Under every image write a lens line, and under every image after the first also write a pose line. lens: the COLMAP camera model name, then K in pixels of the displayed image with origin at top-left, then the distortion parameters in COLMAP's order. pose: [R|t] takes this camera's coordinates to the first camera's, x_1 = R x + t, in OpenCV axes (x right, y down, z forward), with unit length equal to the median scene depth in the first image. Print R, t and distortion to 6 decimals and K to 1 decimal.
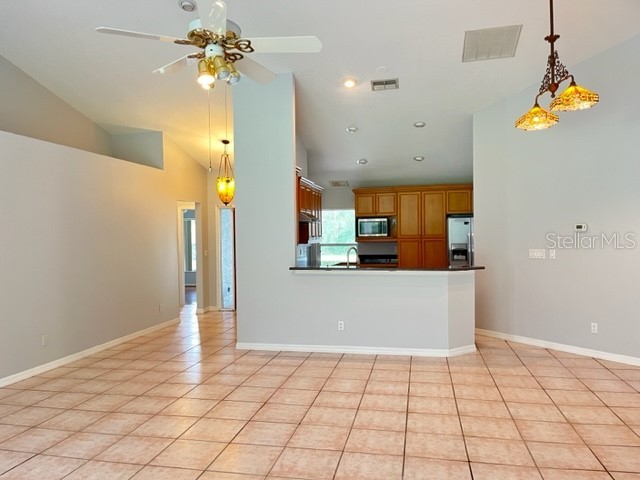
lens RADIAL K [[479.3, 0, 315.5], [0, 479.3, 236.9], [0, 0, 1]] dist [0.062325, -0.086175]
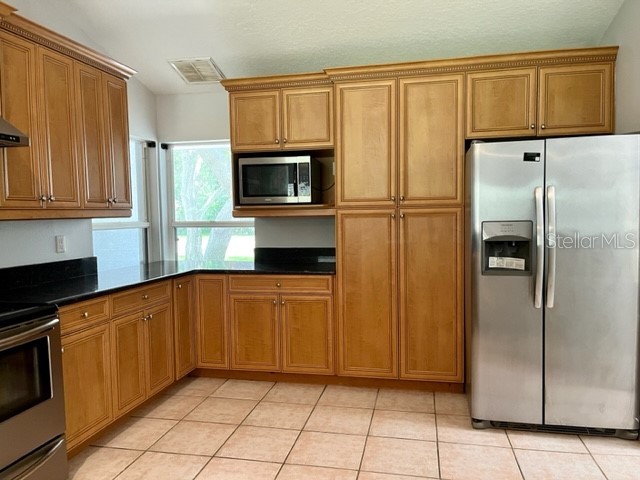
lens RADIAL K [[479.3, 0, 317.0], [0, 479.3, 243.6], [0, 0, 1]] dist [0.062325, -0.086175]
pose [[0.999817, -0.008486, 0.017144, 0.163122], [0.007152, 0.997049, 0.076432, 0.002979], [-0.017742, -0.076295, 0.996927, 0.674997]]
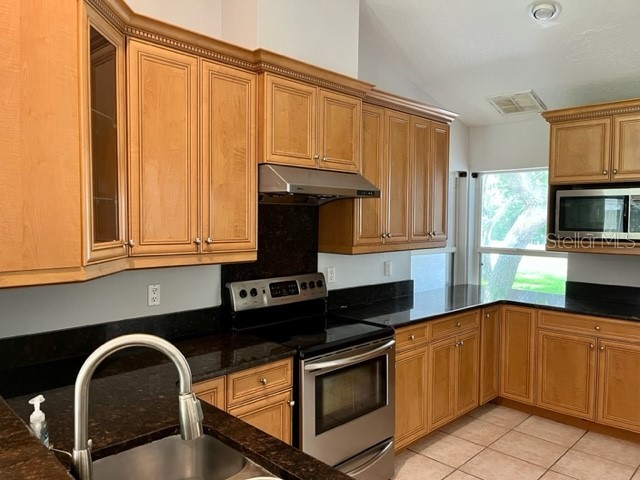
lens RADIAL K [[479.3, 0, 319.0], [0, 479.3, 242.5], [0, 0, 1]] dist [0.062325, -0.086175]
pose [[0.851637, 0.039971, -0.522605, 0.146141], [-0.006547, 0.997821, 0.065650, -0.022583], [0.524091, -0.052488, 0.850043, 0.644619]]
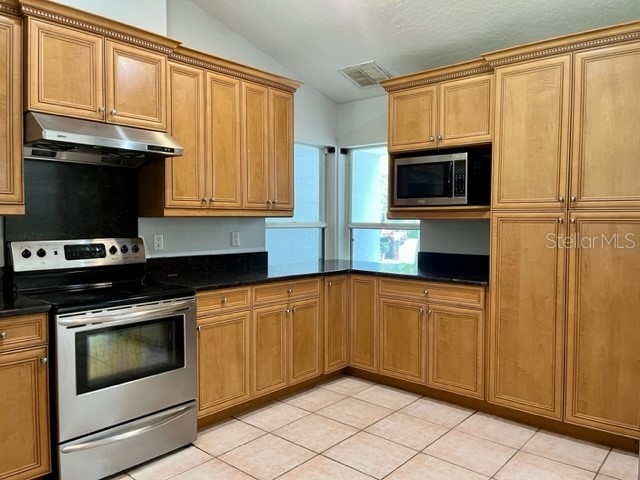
lens RADIAL K [[479.3, 0, 318.1], [0, 479.3, 239.6], [0, 0, 1]] dist [0.062325, -0.086175]
pose [[0.884028, 0.031926, -0.466342, 0.242302], [-0.004487, 0.998198, 0.059833, 0.004923], [0.467412, -0.050802, 0.882579, 0.705343]]
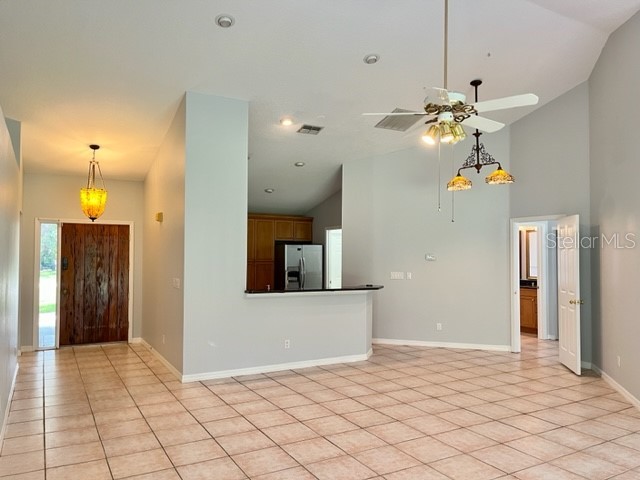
lens RADIAL K [[479.3, 0, 317.5], [0, 479.3, 241.1], [0, 0, 1]] dist [0.062325, -0.086175]
pose [[0.754792, 0.037326, 0.654901, -0.417071], [-0.015445, 0.999114, -0.039143, -0.003702], [-0.655782, 0.019430, 0.754700, 0.091796]]
